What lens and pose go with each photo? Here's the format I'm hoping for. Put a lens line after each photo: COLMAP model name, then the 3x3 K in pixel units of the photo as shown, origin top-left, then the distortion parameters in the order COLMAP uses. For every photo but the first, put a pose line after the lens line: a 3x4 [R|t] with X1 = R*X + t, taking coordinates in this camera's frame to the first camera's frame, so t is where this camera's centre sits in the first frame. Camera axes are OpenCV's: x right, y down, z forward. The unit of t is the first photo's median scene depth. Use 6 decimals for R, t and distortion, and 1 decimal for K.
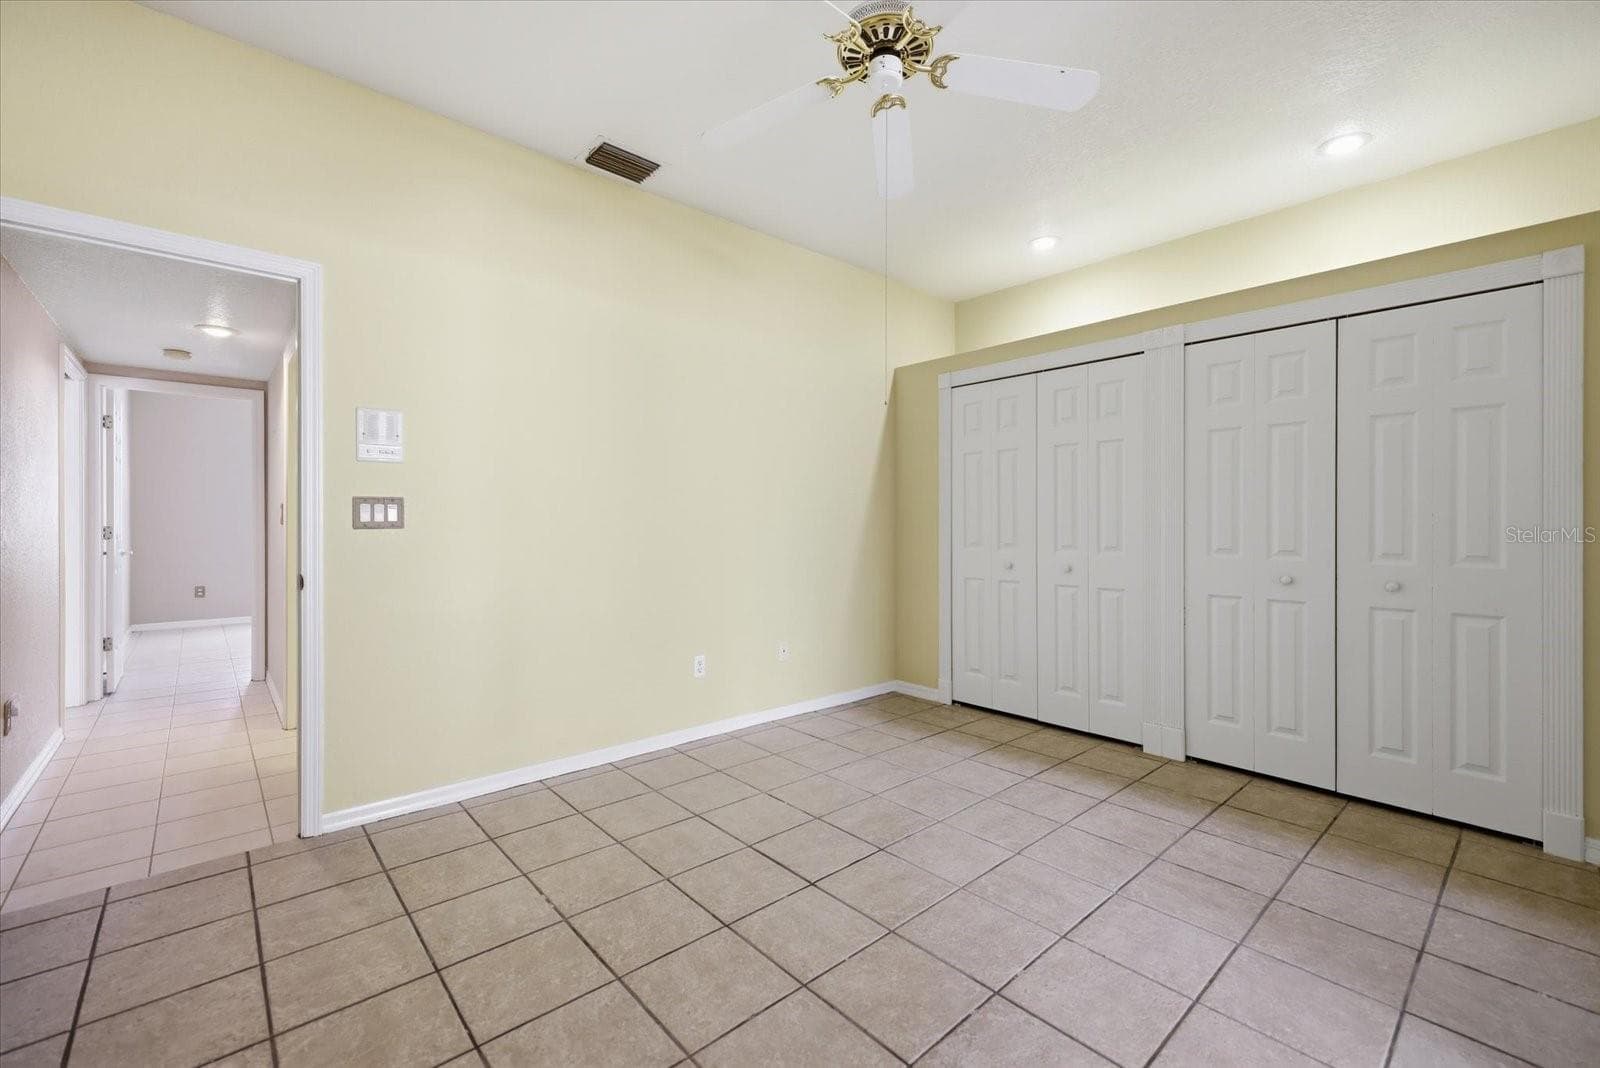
lens RADIAL K [[670.2, 0, 797.3], [0, 670.2, 522.4], [0, 0, 1]] dist [0.006320, 0.000586]
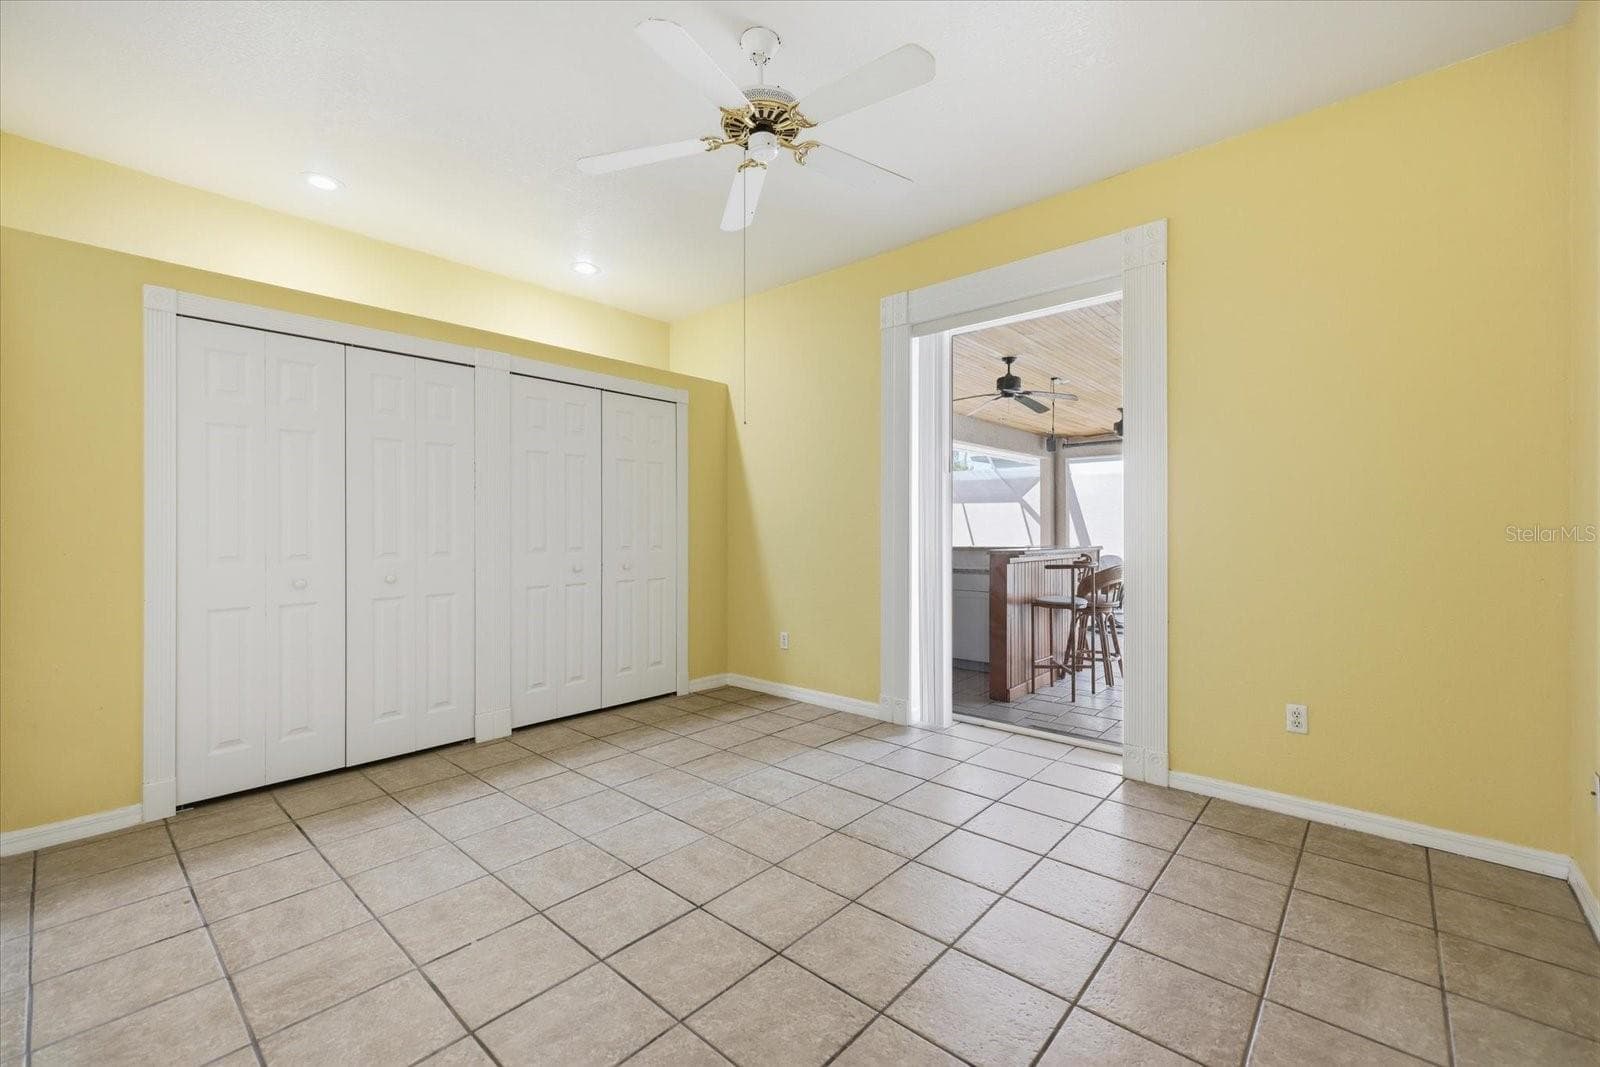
lens RADIAL K [[670.2, 0, 797.4], [0, 670.2, 532.3], [0, 0, 1]] dist [0.006320, 0.000586]
pose [[-0.117375, -0.011615, 0.993020, -0.715304], [-0.000551, 0.999932, 0.011631, -0.006330], [-0.993088, 0.000818, -0.117373, 0.739565]]
